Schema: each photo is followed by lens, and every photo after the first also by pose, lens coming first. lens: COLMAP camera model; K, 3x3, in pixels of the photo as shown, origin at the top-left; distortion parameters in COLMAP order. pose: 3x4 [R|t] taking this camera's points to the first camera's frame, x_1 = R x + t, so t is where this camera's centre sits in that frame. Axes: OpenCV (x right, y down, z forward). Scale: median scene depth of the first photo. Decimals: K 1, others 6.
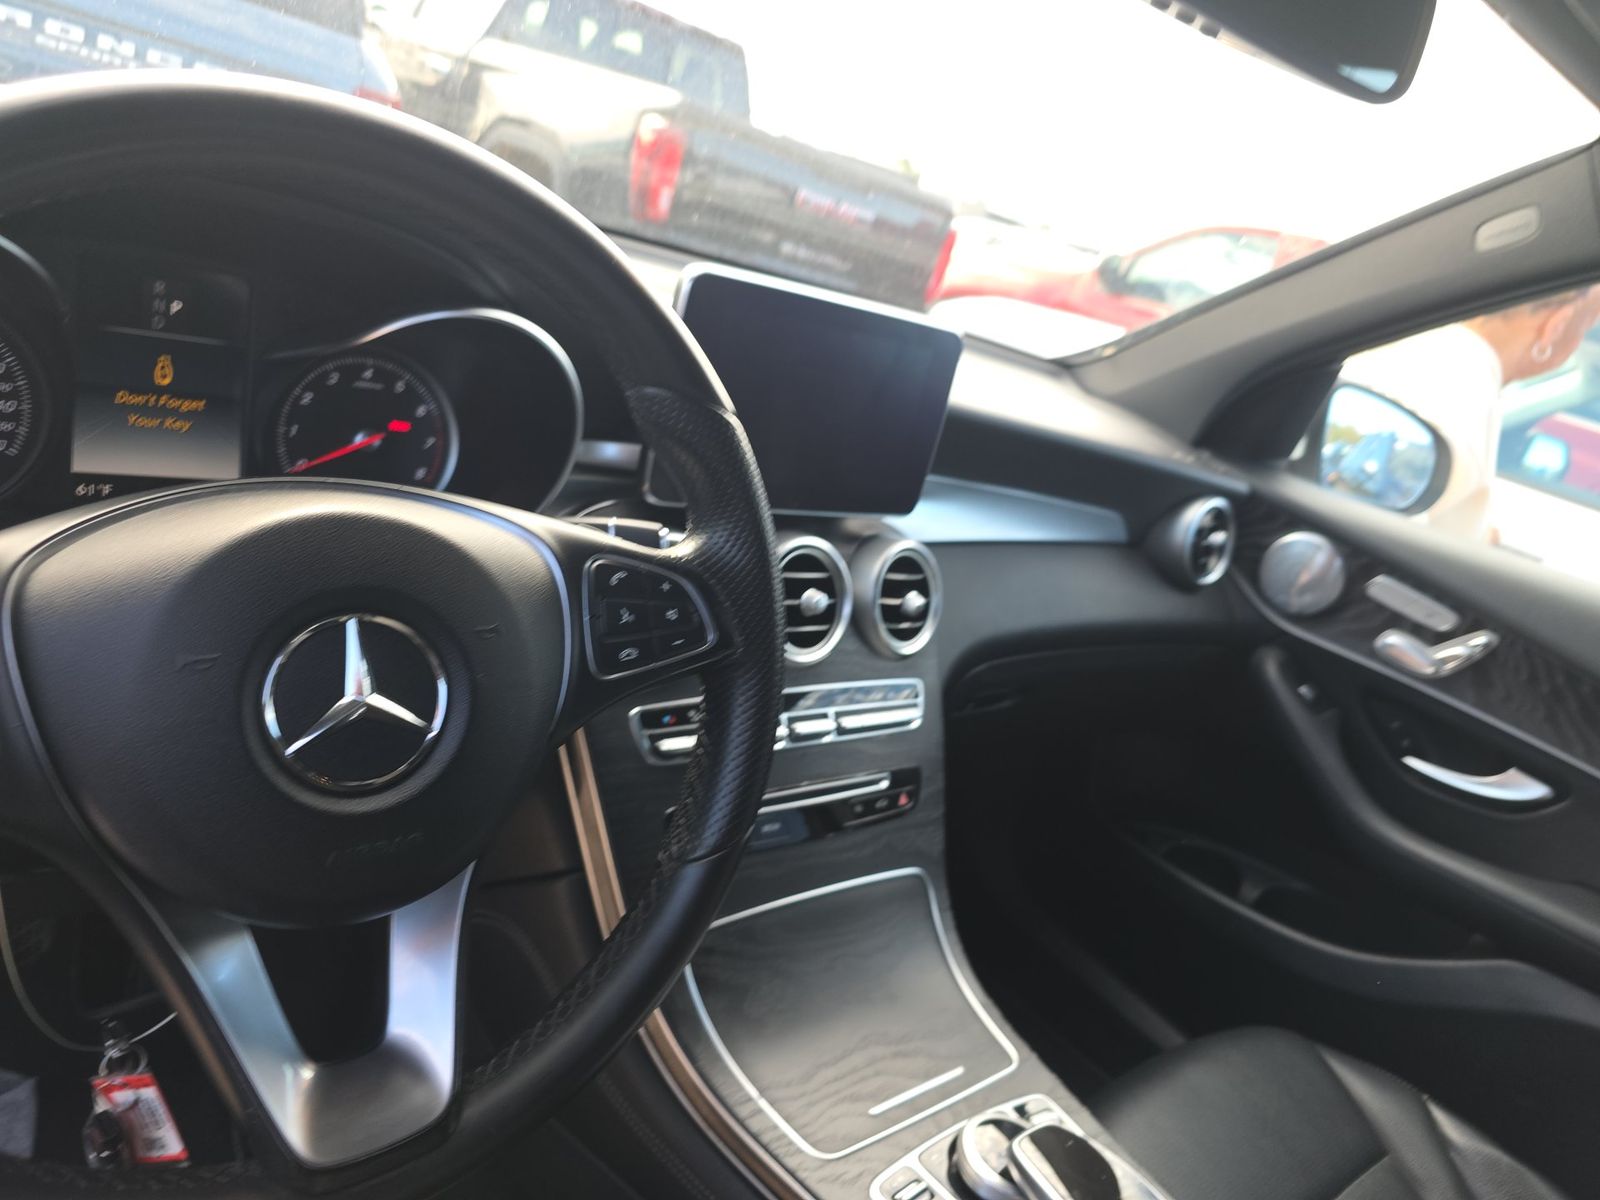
lens RADIAL K [[1077.8, 0, 836.3], [0, 1077.8, 594.9], [0, 0, 1]] dist [0.027450, -0.034898]
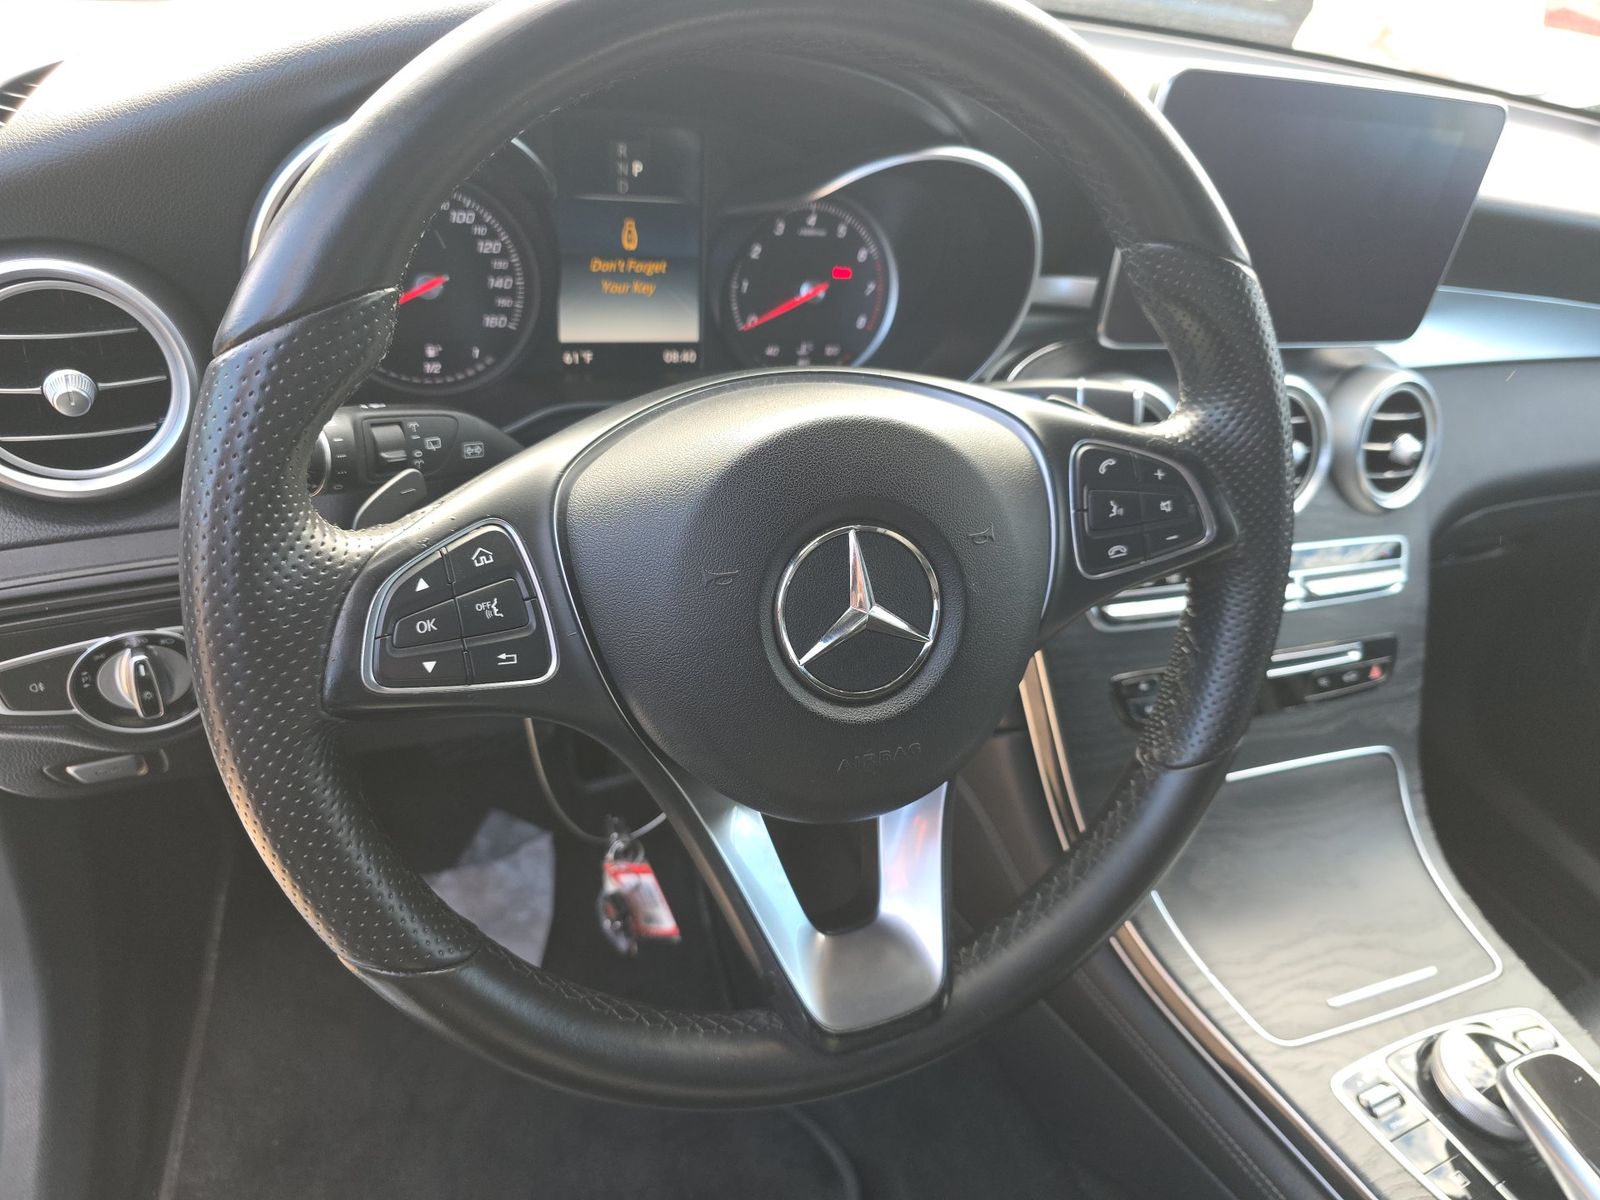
lens RADIAL K [[1077.8, 0, 836.3], [0, 1077.8, 594.9], [0, 0, 1]] dist [0.027450, -0.034898]
pose [[0.946714, 0.046063, -0.318765, -0.092154], [0.019298, 0.979829, 0.198903, -0.069932], [0.321498, -0.194456, 0.926729, 0.051706]]
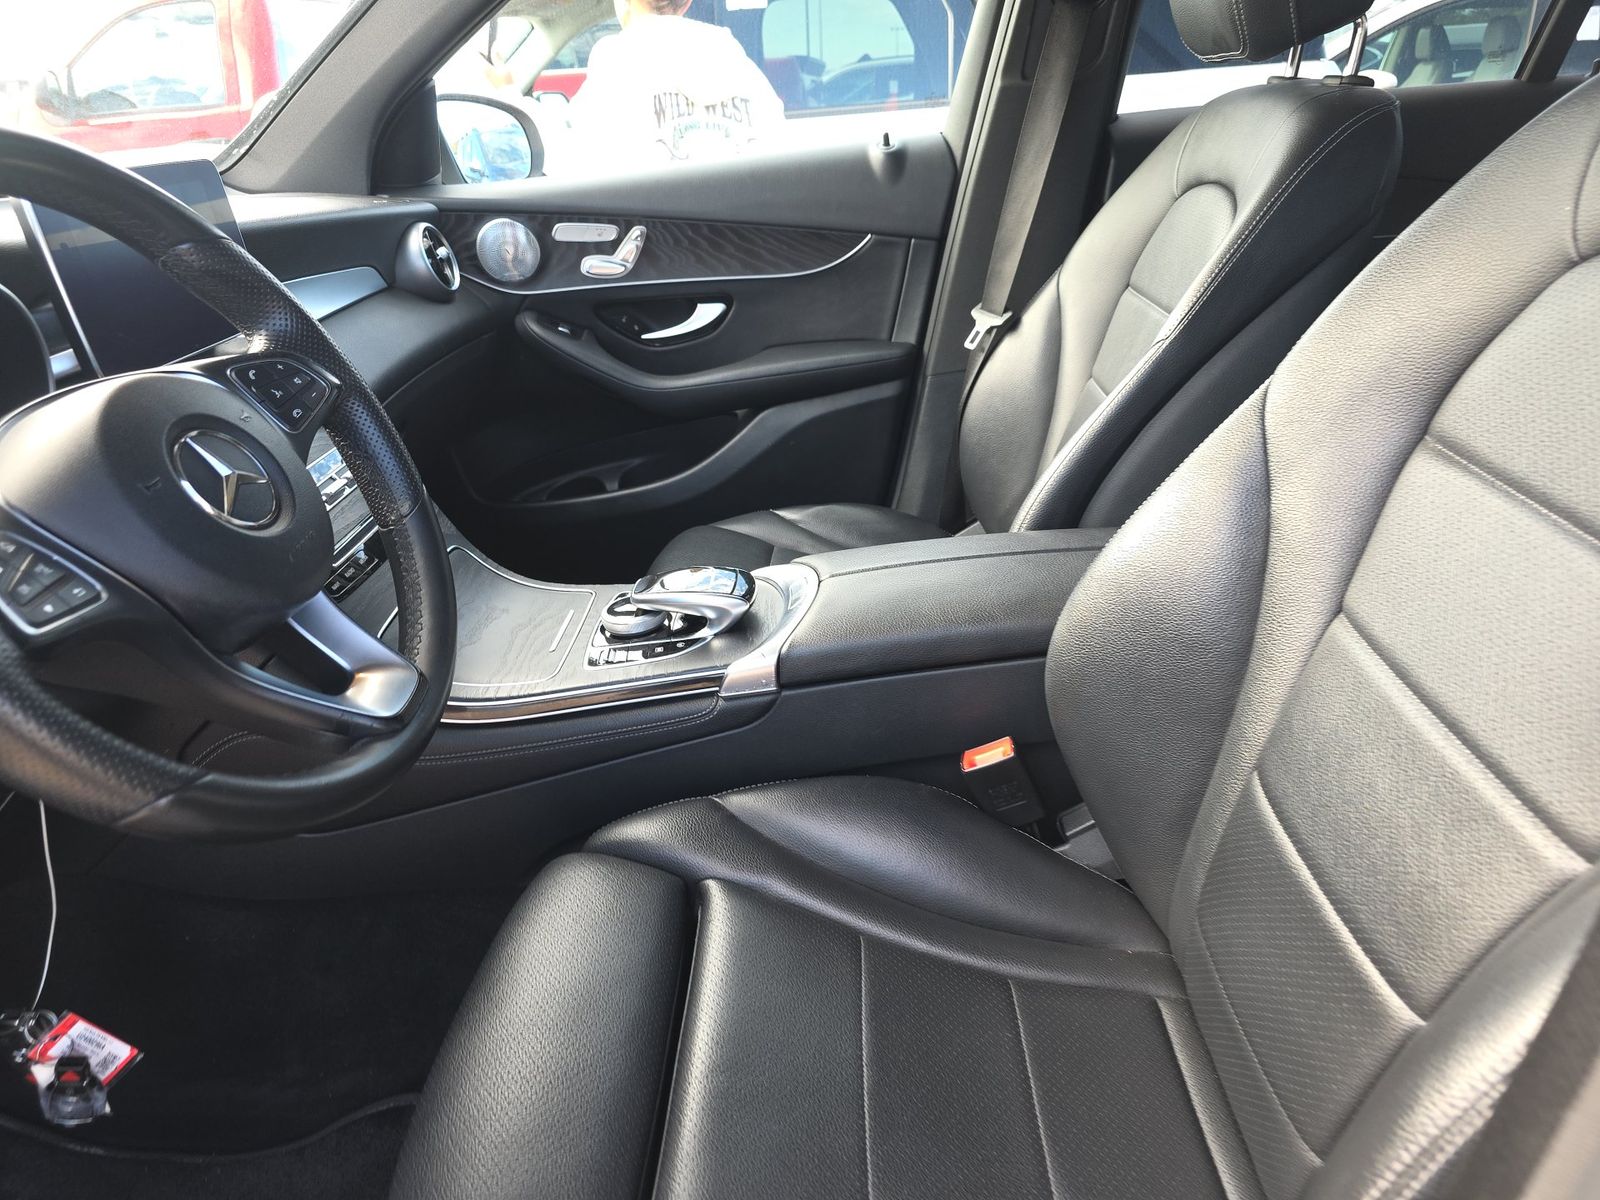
lens RADIAL K [[1086.4, 0, 800.0], [0, 1086.4, 600.0], [0, 0, 1]] dist [0.029127, -0.019937]
pose [[0.627245, -0.595796, 0.501588, -0.492598], [0.481758, 0.802851, 0.351196, 0.049549], [-0.611942, 0.021358, 0.790615, -0.457101]]
